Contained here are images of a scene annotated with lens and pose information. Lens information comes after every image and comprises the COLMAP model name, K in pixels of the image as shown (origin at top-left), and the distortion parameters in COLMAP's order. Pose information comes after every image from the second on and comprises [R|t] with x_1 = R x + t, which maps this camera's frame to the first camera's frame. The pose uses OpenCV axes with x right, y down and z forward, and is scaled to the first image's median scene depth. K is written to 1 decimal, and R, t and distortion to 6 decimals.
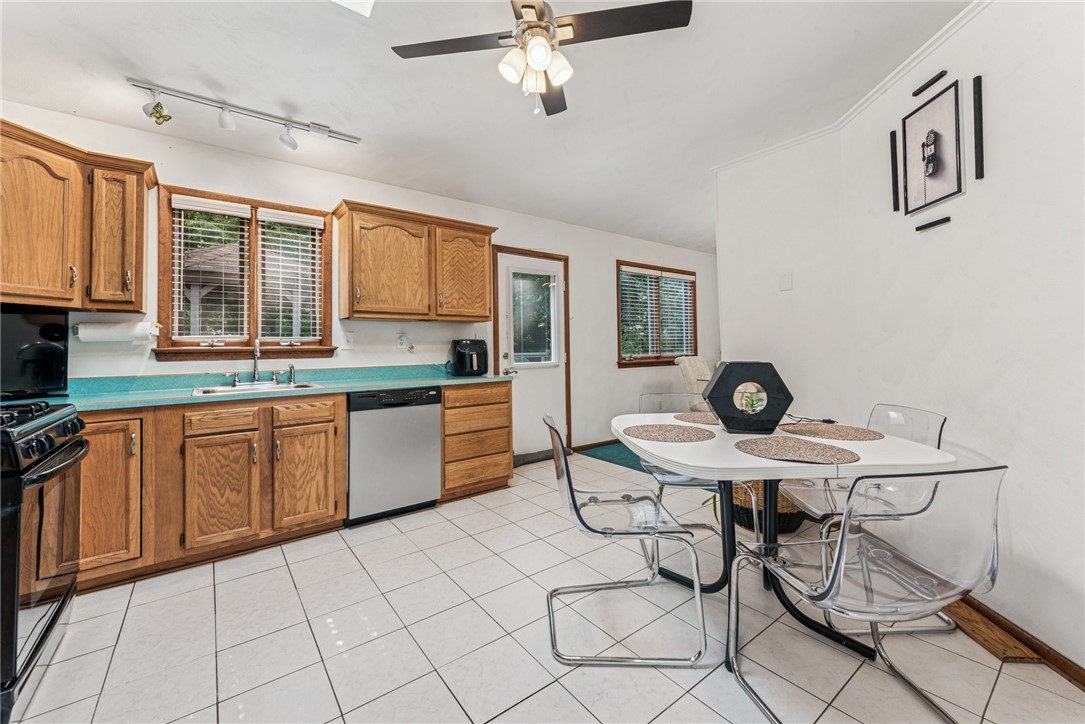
lens RADIAL K [[427.0, 0, 538.9], [0, 427.0, 336.6], [0, 0, 1]] dist [0.004339, -0.000228]
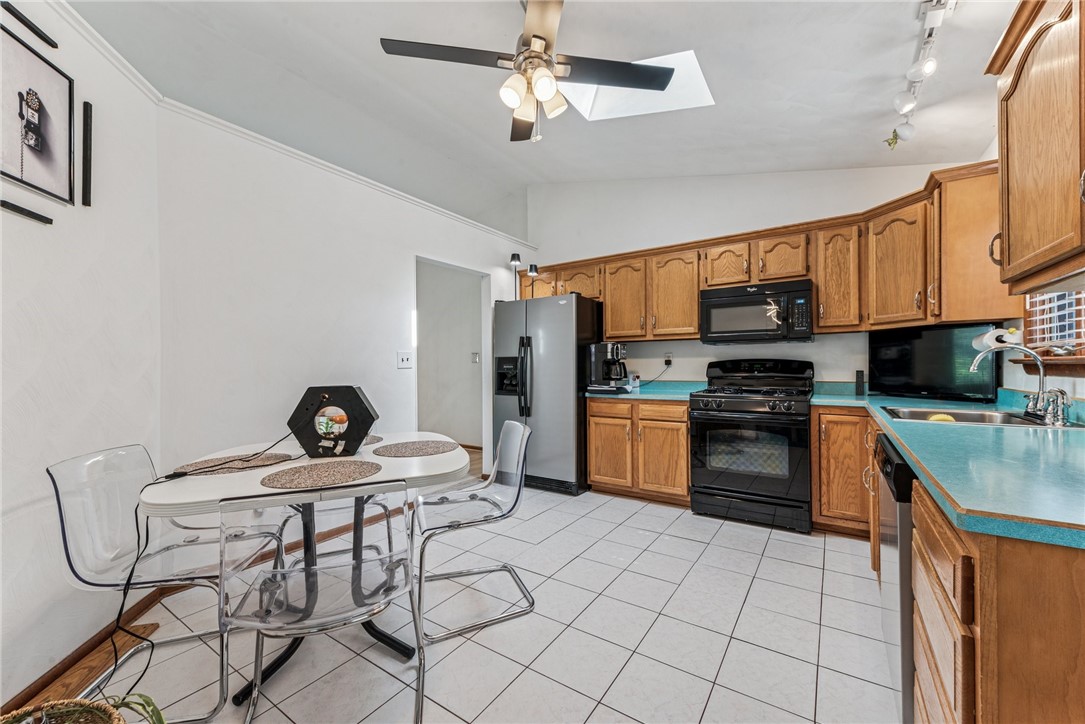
lens RADIAL K [[427.0, 0, 550.5], [0, 427.0, 363.7], [0, 0, 1]] dist [0.004339, -0.000228]
pose [[-0.943543, 0.018222, -0.330750, 0.227842], [0.028575, 0.999241, -0.026467, 0.032920], [0.330016, -0.034424, -0.943347, 1.440540]]
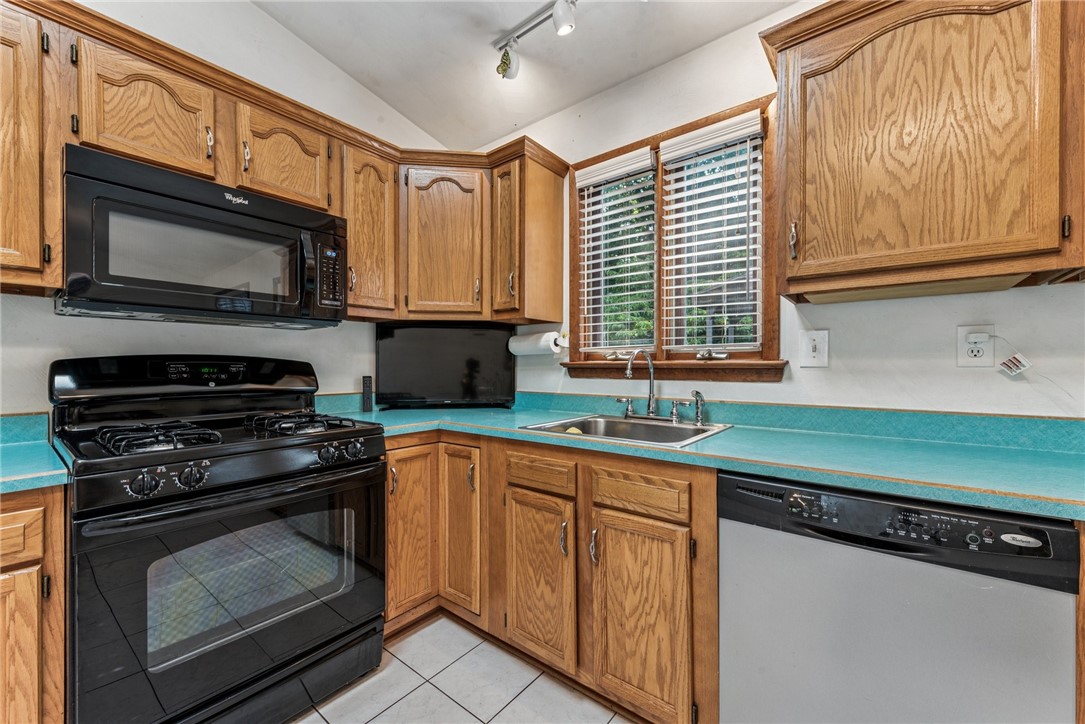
lens RADIAL K [[427.0, 0, 549.6], [0, 427.0, 366.8], [0, 0, 1]] dist [0.004339, -0.000228]
pose [[0.269638, 0.015576, -0.962836, -0.084765], [0.022107, 0.999506, 0.022360, 0.016028], [0.962708, -0.027315, 0.269160, 0.720600]]
